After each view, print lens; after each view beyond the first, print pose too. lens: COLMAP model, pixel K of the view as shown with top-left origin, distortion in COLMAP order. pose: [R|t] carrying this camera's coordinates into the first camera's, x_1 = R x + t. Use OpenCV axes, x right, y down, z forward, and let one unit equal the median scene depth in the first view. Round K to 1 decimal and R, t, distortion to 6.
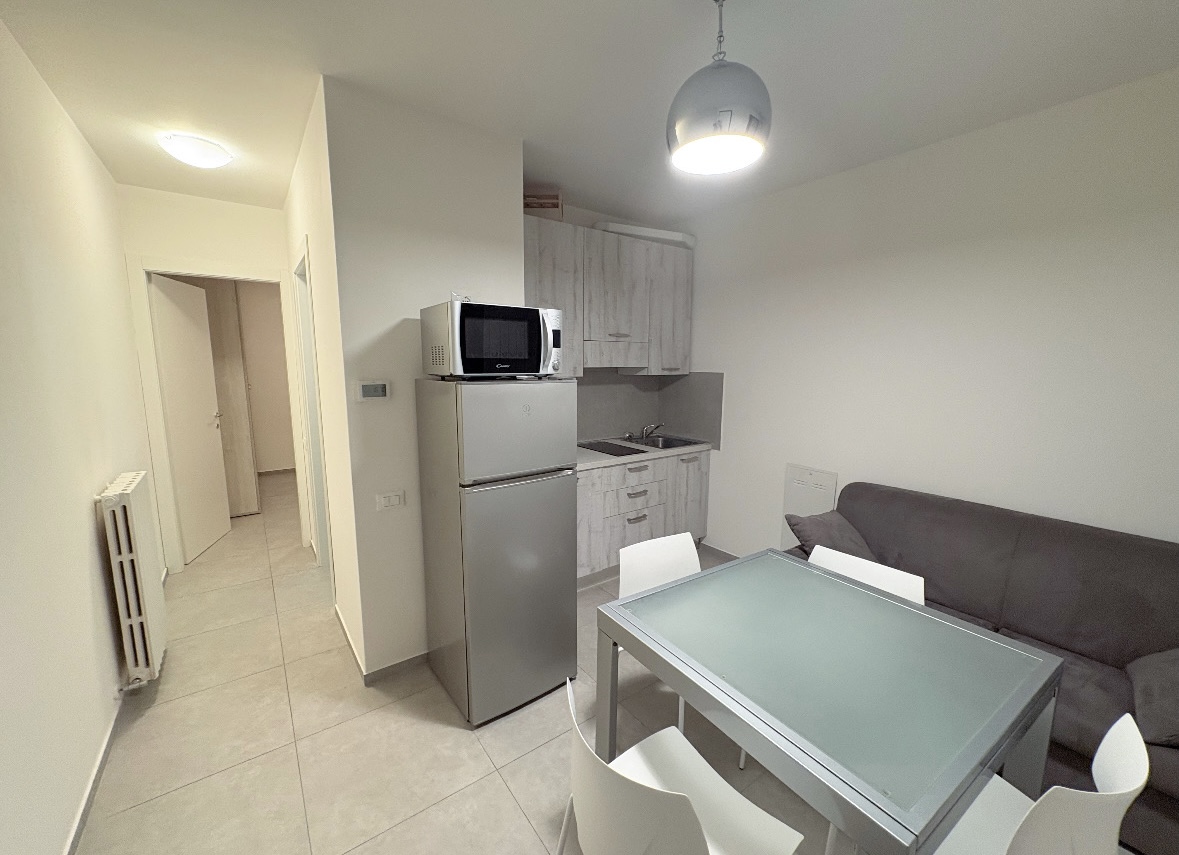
lens RADIAL K [[462.9, 0, 593.5], [0, 462.9, 430.6], [0, 0, 1]] dist [0.000036, 0.000391]
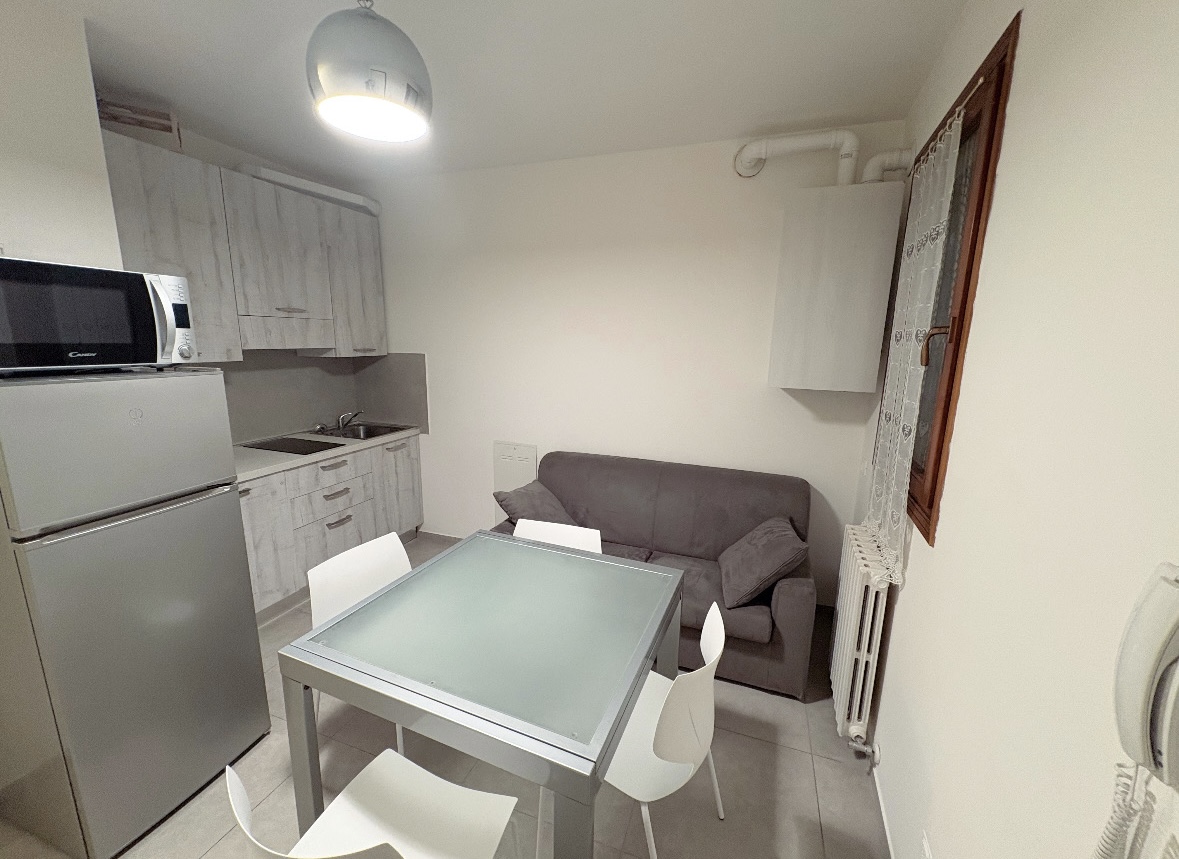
lens RADIAL K [[462.9, 0, 588.1], [0, 462.9, 430.5], [0, 0, 1]] dist [-0.003487, 0.000923]
pose [[0.833405, -0.098718, 0.543775, 0.029562], [0.069141, 0.994811, 0.074633, -0.016860], [-0.548321, -0.024603, 0.835906, 0.008137]]
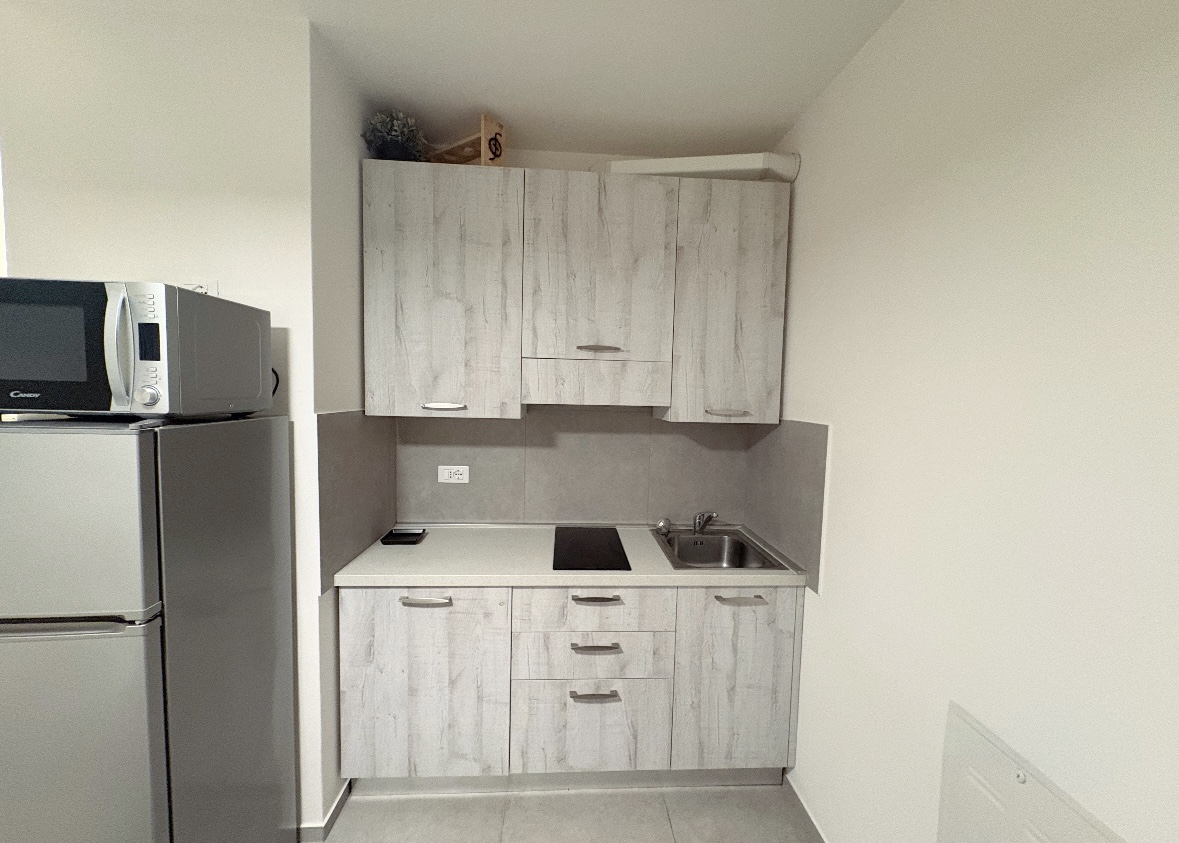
lens RADIAL K [[462.9, 0, 586.8], [0, 462.9, 424.2], [0, 0, 1]] dist [0.000036, 0.000391]
pose [[0.836354, 0.055306, -0.545392, 0.386558], [-0.101065, 0.993400, -0.054246, -0.090872], [0.538792, 0.100489, 0.836424, 0.582389]]
